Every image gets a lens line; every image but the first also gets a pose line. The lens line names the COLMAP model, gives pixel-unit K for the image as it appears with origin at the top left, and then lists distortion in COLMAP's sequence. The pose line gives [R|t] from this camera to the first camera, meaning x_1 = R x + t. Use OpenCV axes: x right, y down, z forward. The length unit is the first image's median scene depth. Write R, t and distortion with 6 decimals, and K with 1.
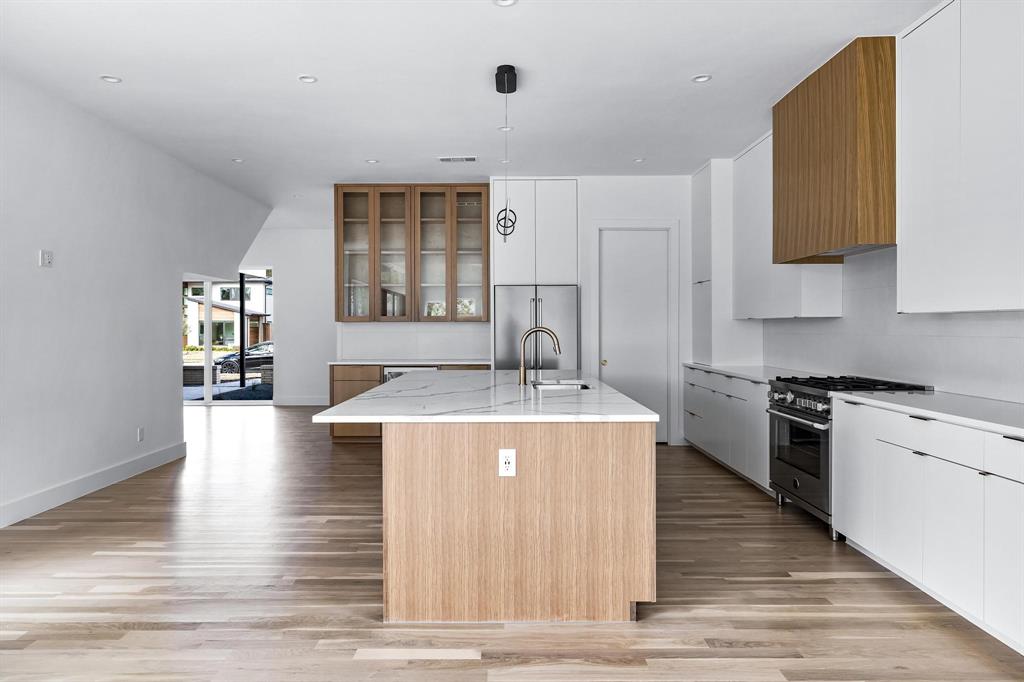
lens RADIAL K [[646.8, 0, 508.0], [0, 646.8, 339.1], [0, 0, 1]] dist [0.006850, -0.000708]
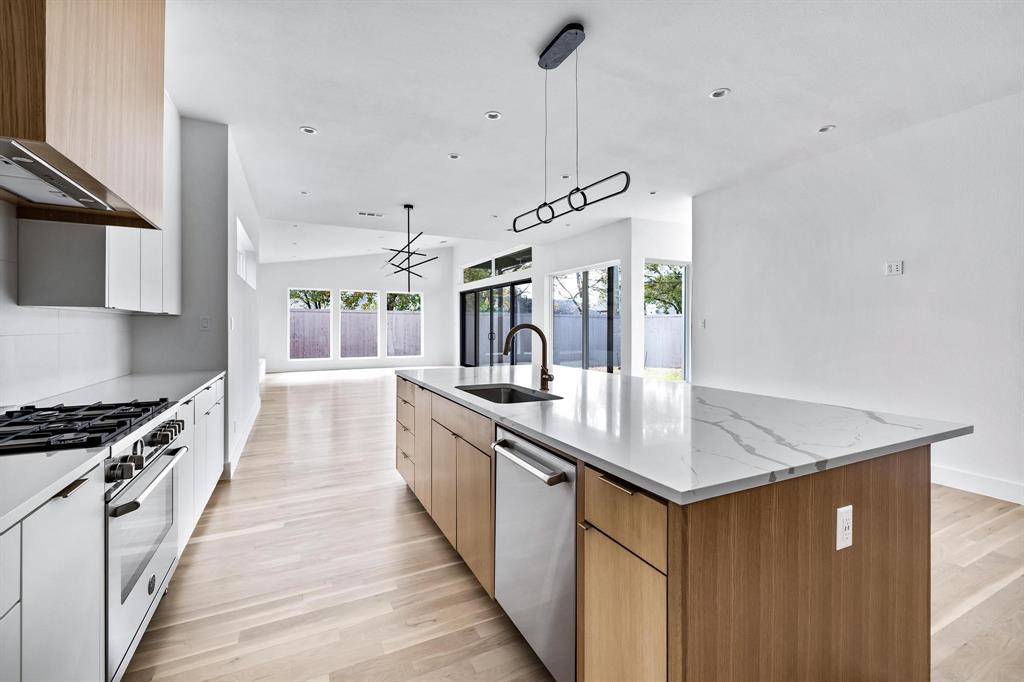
lens RADIAL K [[434.4, 0, 504.6], [0, 434.4, 325.2], [0, 0, 1]] dist [-0.000075, -0.000057]
pose [[-0.901649, 0.000159, -0.432469, 0.286687], [-0.006531, 0.999881, 0.013984, -0.020827], [0.432419, 0.015433, -0.901541, 1.325340]]
